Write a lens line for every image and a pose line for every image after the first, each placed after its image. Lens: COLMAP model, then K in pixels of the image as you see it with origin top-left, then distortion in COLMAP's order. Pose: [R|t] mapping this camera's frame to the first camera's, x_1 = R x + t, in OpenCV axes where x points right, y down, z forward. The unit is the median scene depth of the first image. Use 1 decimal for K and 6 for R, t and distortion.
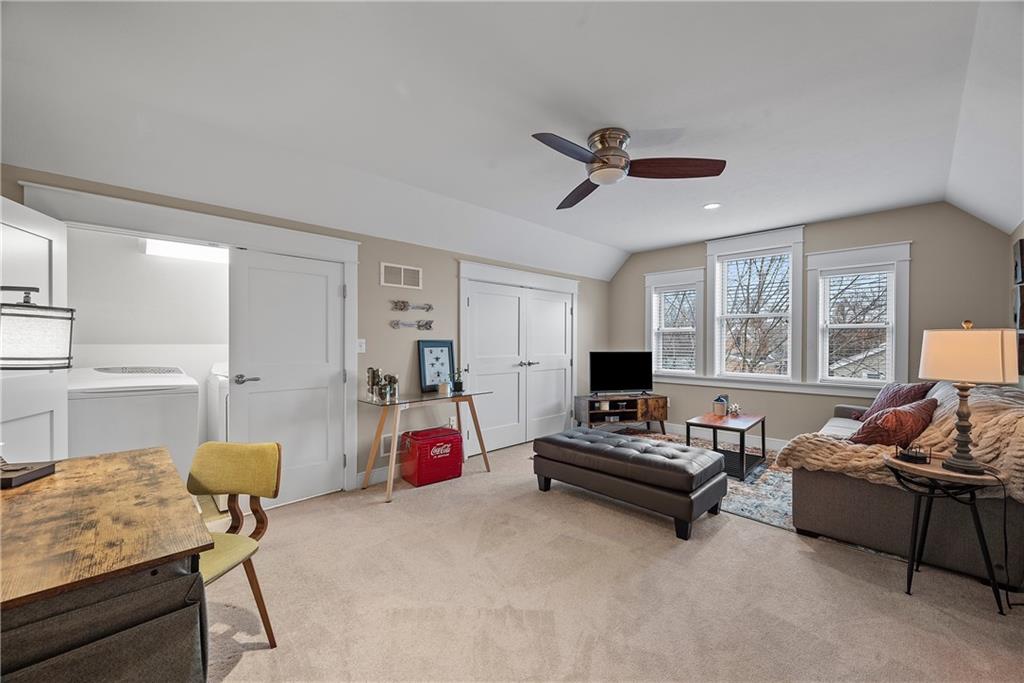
lens RADIAL K [[402.4, 0, 515.5], [0, 402.4, 343.8], [0, 0, 1]] dist [-0.001245, -0.000300]
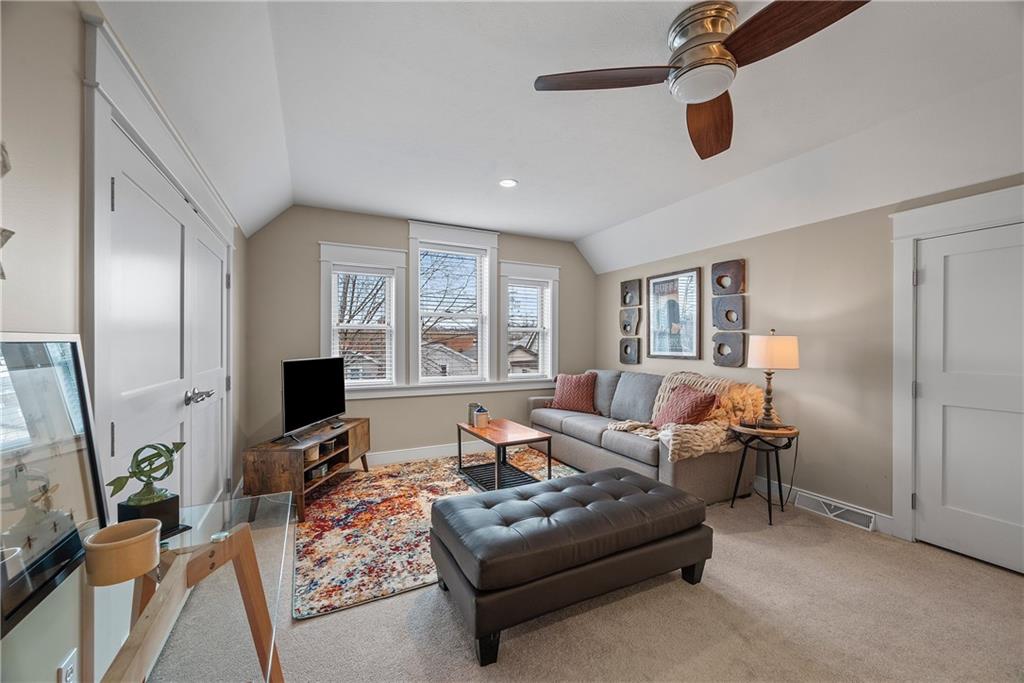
lens RADIAL K [[402.4, 0, 515.5], [0, 402.4, 343.8], [0, 0, 1]] dist [-0.001245, -0.000300]
pose [[0.311881, -0.002763, 0.950117, -0.318823], [0.003991, 0.999991, 0.001597, -0.004049], [-0.950113, 0.003294, 0.311890, 0.721124]]
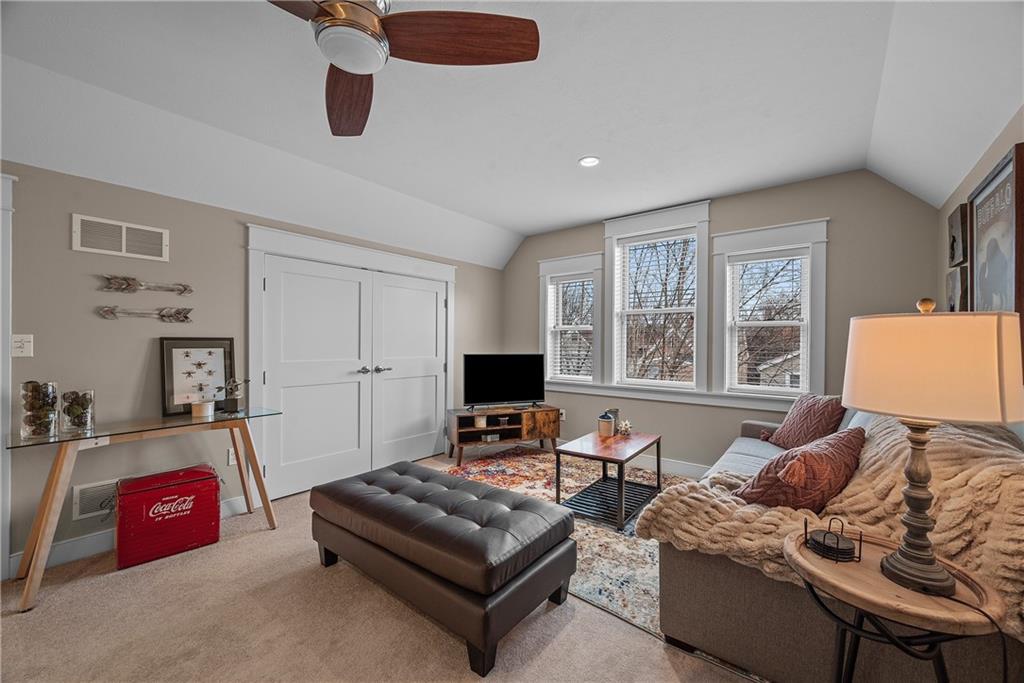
lens RADIAL K [[402.4, 0, 515.5], [0, 402.4, 343.8], [0, 0, 1]] dist [-0.001245, -0.000300]
pose [[0.993043, 0.003547, 0.117697, 0.262401], [-0.003140, 0.999988, -0.003644, 0.002400], [-0.117709, 0.003249, 0.993043, 0.267768]]
